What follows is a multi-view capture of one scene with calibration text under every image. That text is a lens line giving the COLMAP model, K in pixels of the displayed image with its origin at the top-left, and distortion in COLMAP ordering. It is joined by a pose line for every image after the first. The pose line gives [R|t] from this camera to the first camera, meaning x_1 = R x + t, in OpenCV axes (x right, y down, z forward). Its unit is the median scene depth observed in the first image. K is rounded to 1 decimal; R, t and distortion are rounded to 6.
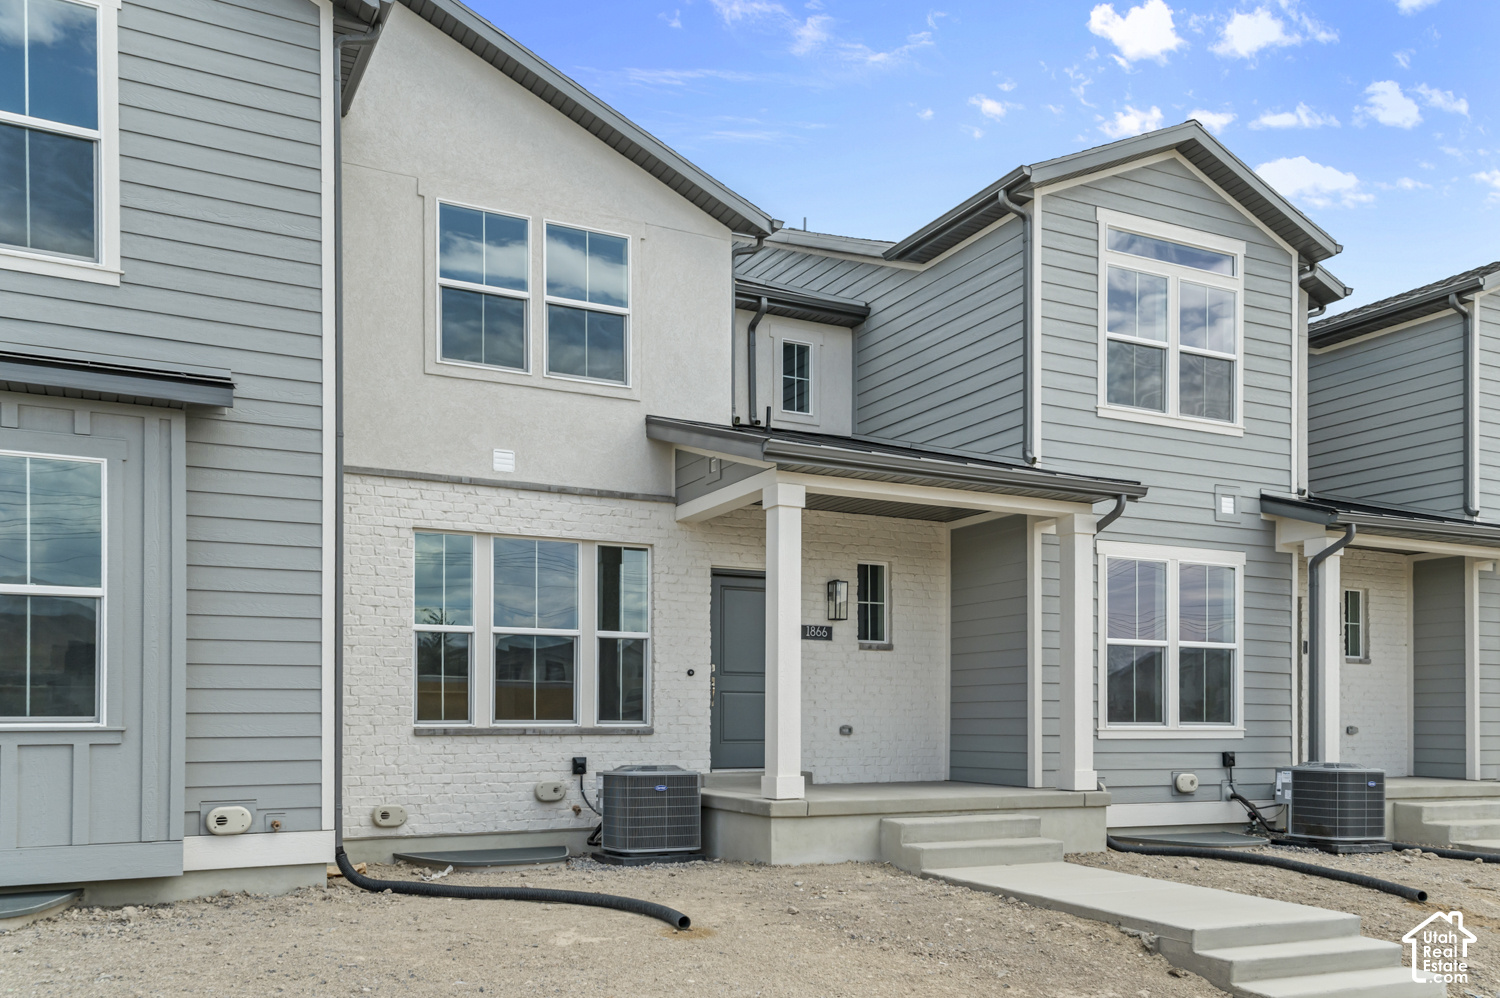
lens RADIAL K [[1290.1, 0, 751.6], [0, 1290.1, 530.6], [0, 0, 1]] dist [0.039182, 0.085307]
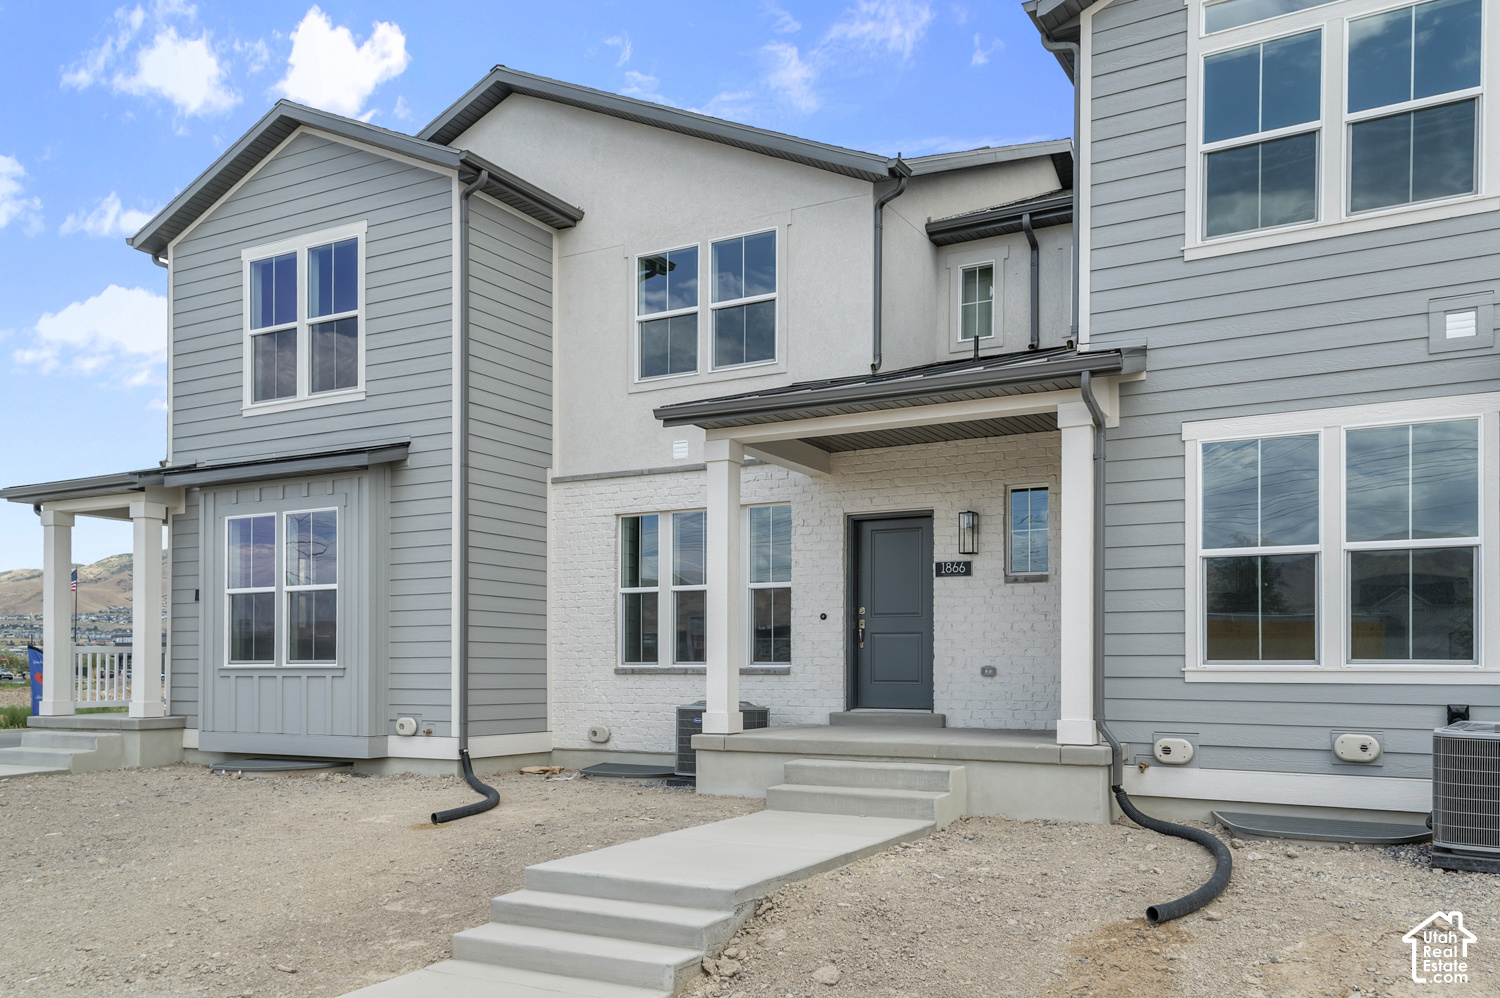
lens RADIAL K [[1209.6, 0, 750.0], [0, 1209.6, 499.0], [0, 0, 1]] dist [0.048959, -0.000116]
pose [[0.539426, -0.117994, -0.833725, 0.782404], [0.125222, 0.990364, -0.059143, 0.067300], [0.832670, -0.072498, 0.549004, 0.419745]]
